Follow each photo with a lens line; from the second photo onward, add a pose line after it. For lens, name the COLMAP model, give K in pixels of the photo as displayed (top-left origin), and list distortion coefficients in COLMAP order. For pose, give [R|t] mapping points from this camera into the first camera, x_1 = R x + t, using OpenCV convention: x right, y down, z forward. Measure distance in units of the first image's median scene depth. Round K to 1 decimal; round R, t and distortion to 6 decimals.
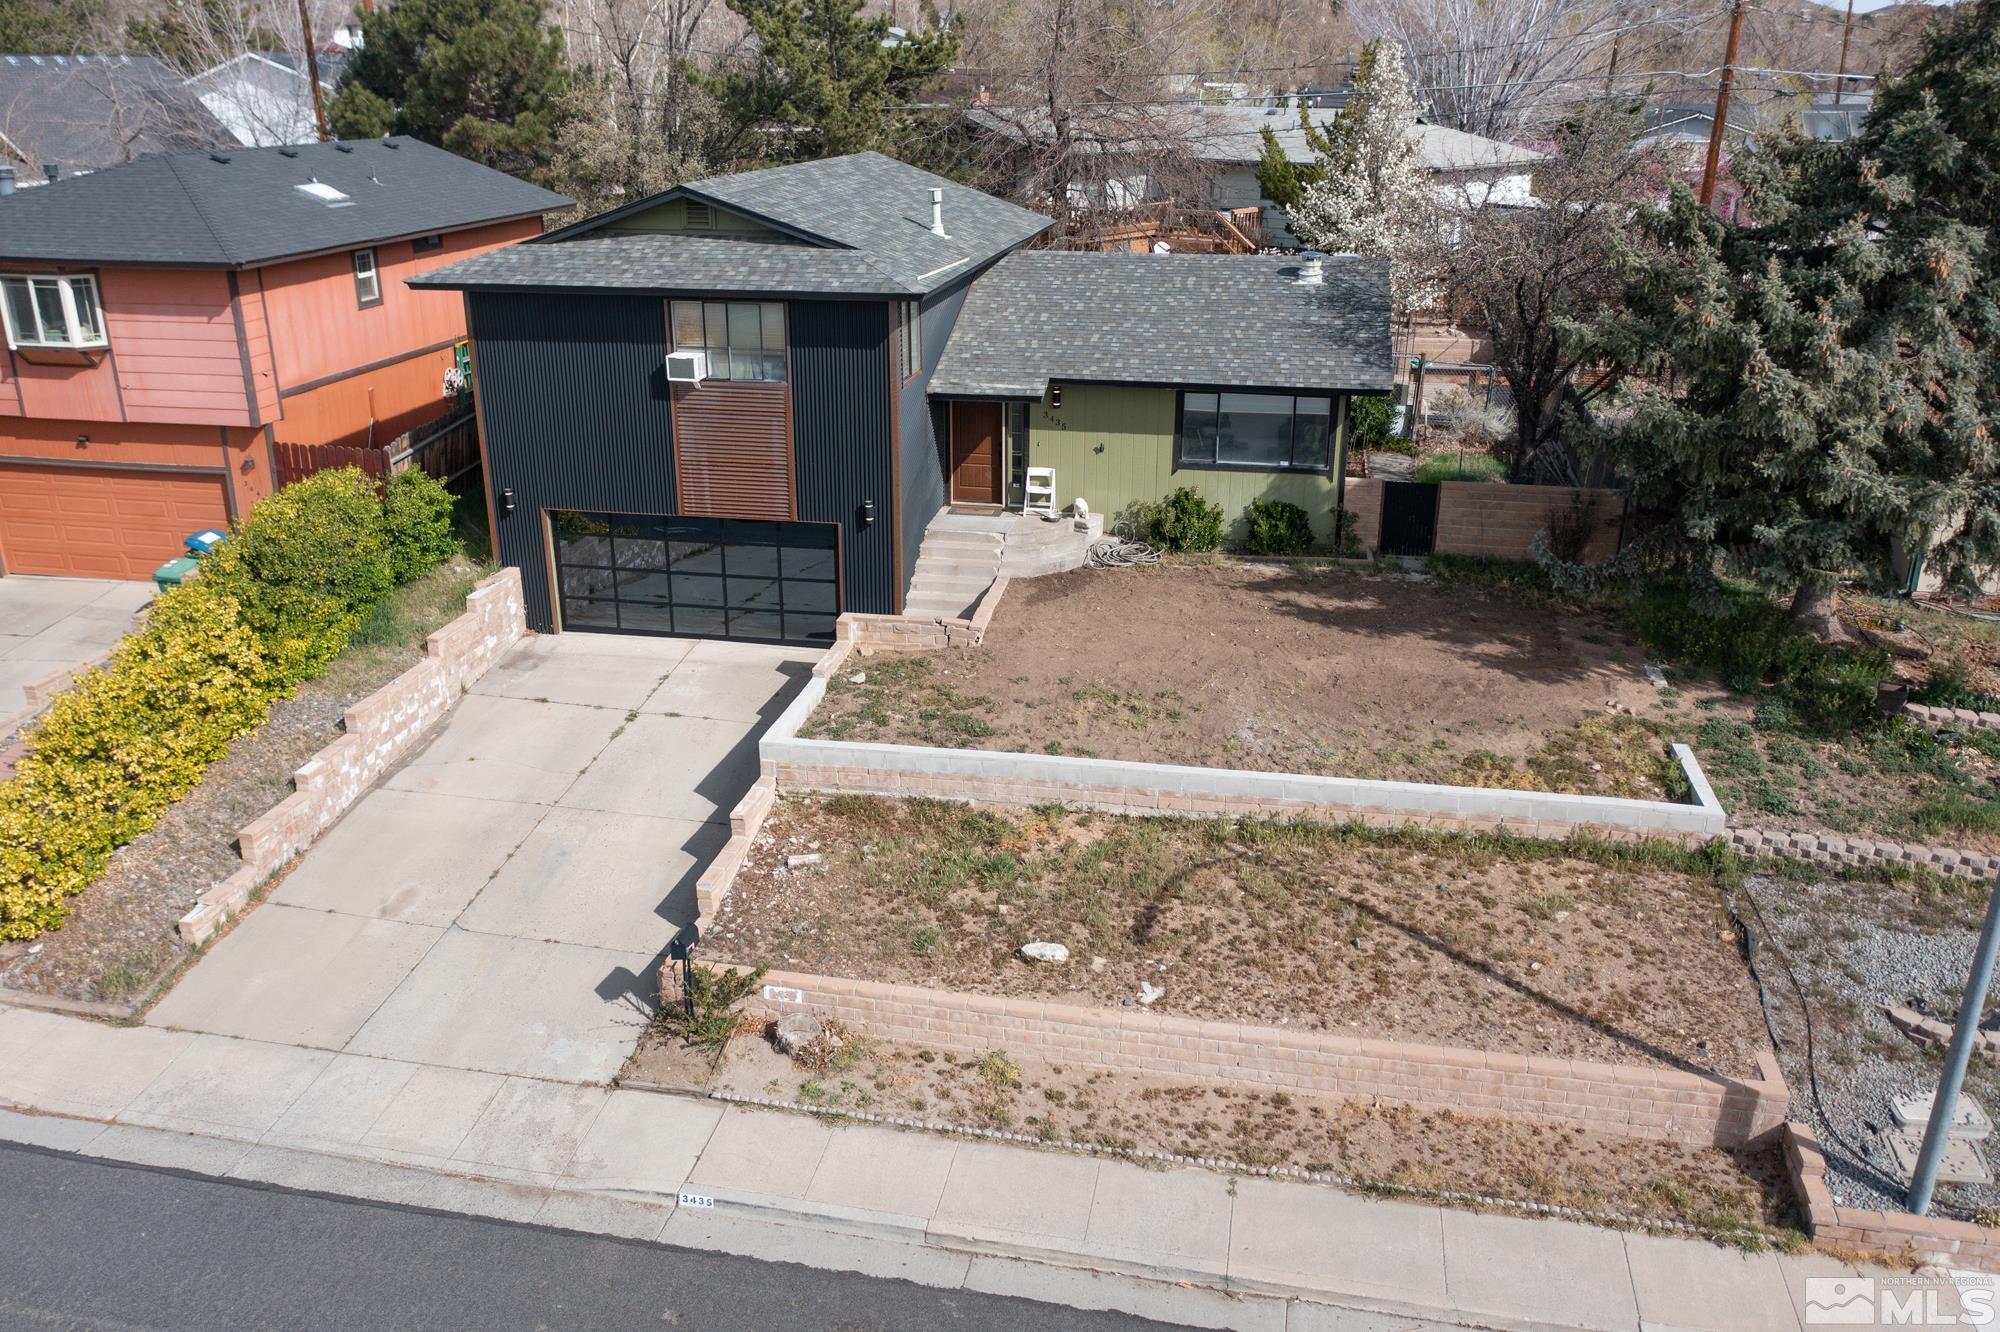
lens RADIAL K [[1590.3, 0, 999.3], [0, 1590.3, 668.0], [0, 0, 1]] dist [0.000077, 0.004790]
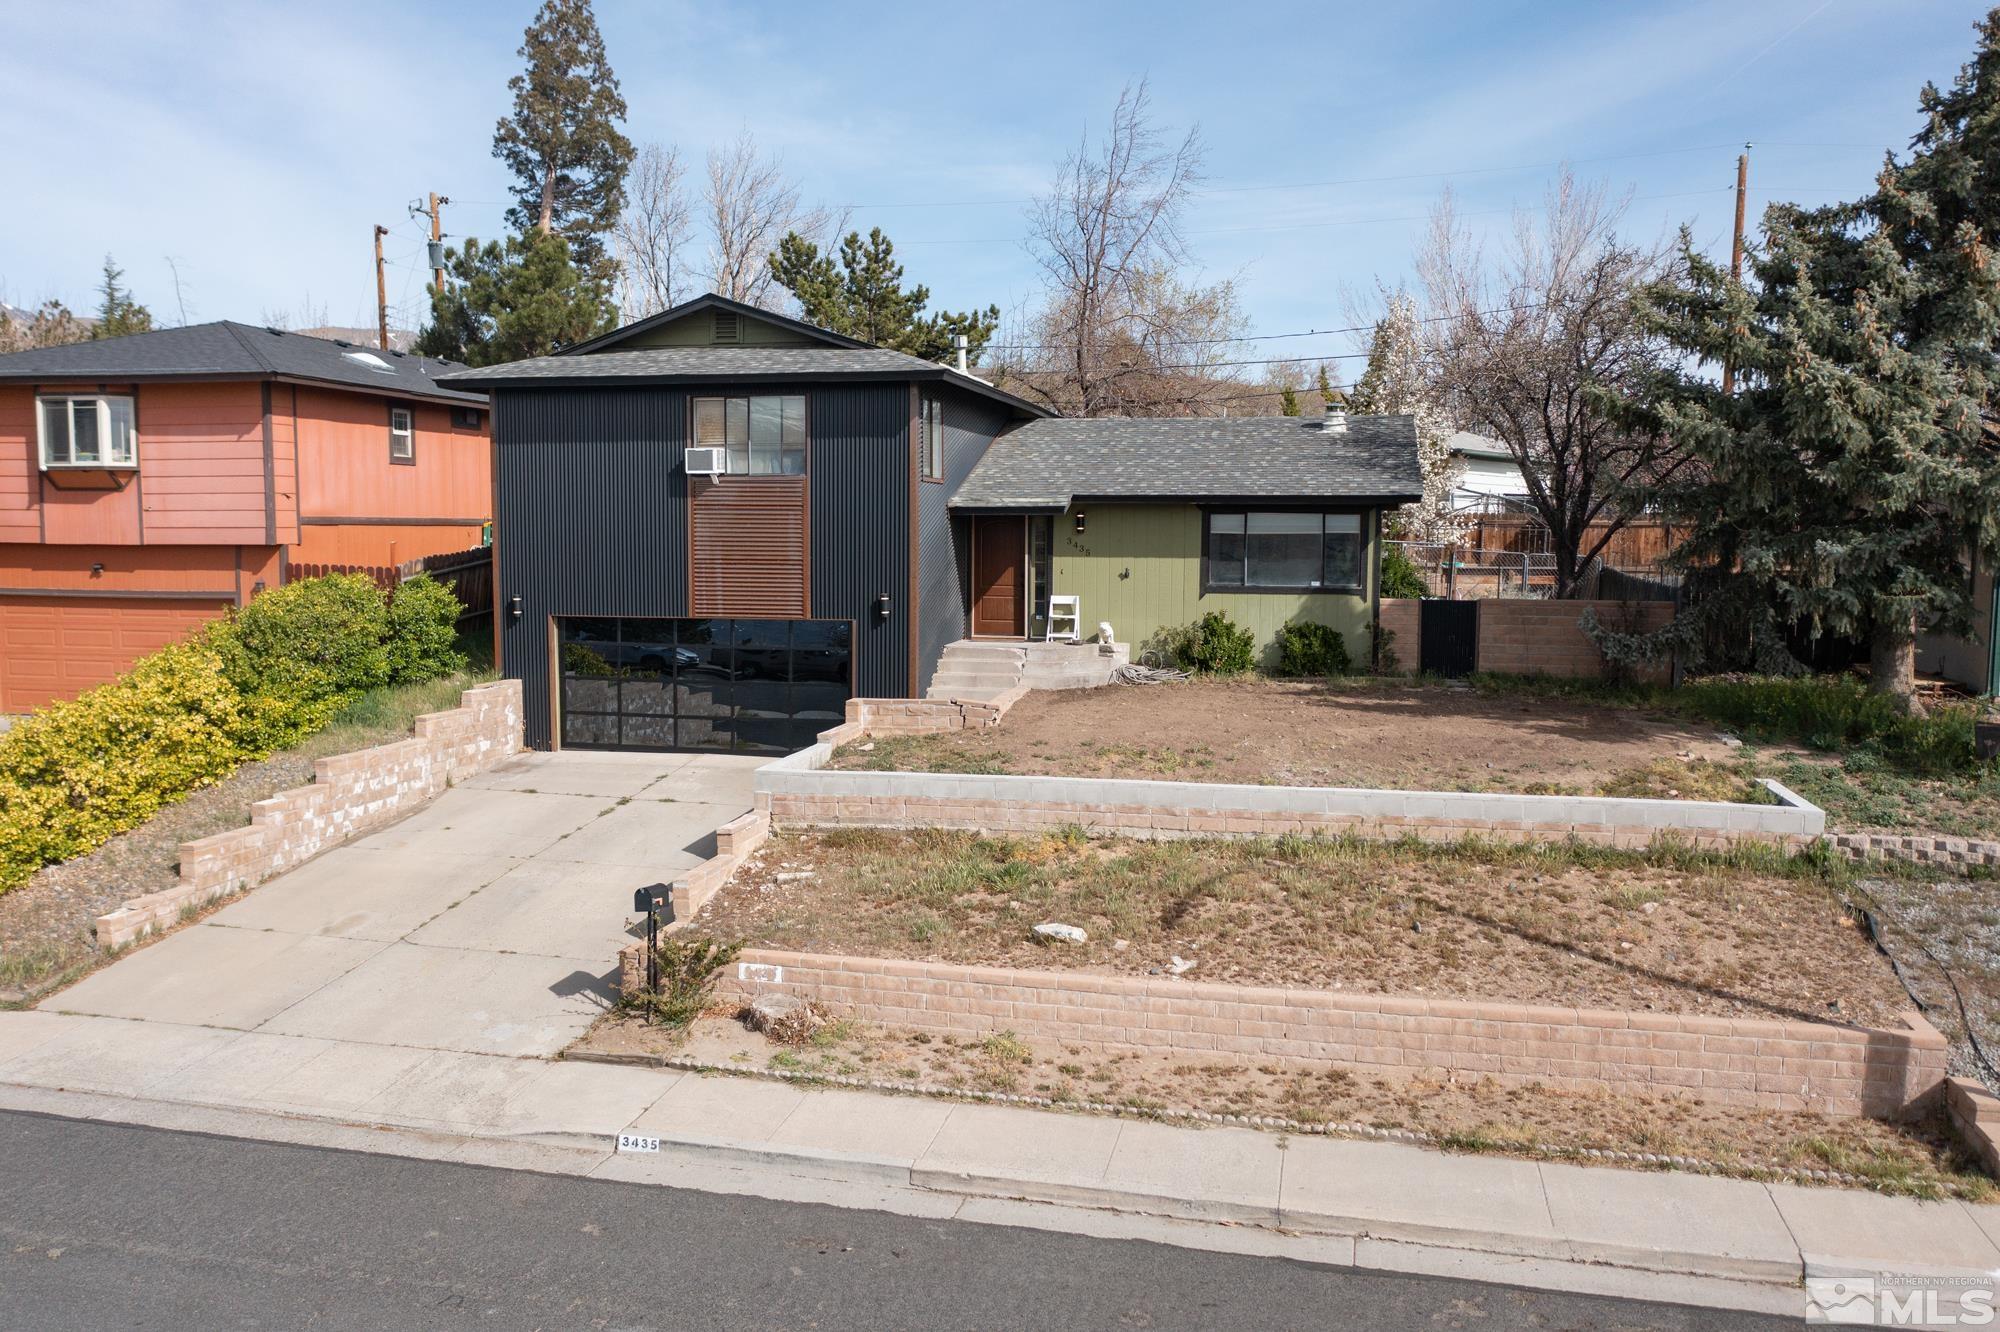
lens RADIAL K [[1590.3, 0, 999.8], [0, 1590.3, 669.4], [0, 0, 1]] dist [0.000077, 0.004790]
pose [[0.999703, 0.005155, -0.023816, 0.013812], [-0.011375, 0.963066, -0.269025, 0.248004], [0.021549, 0.269216, 0.962839, 0.103633]]
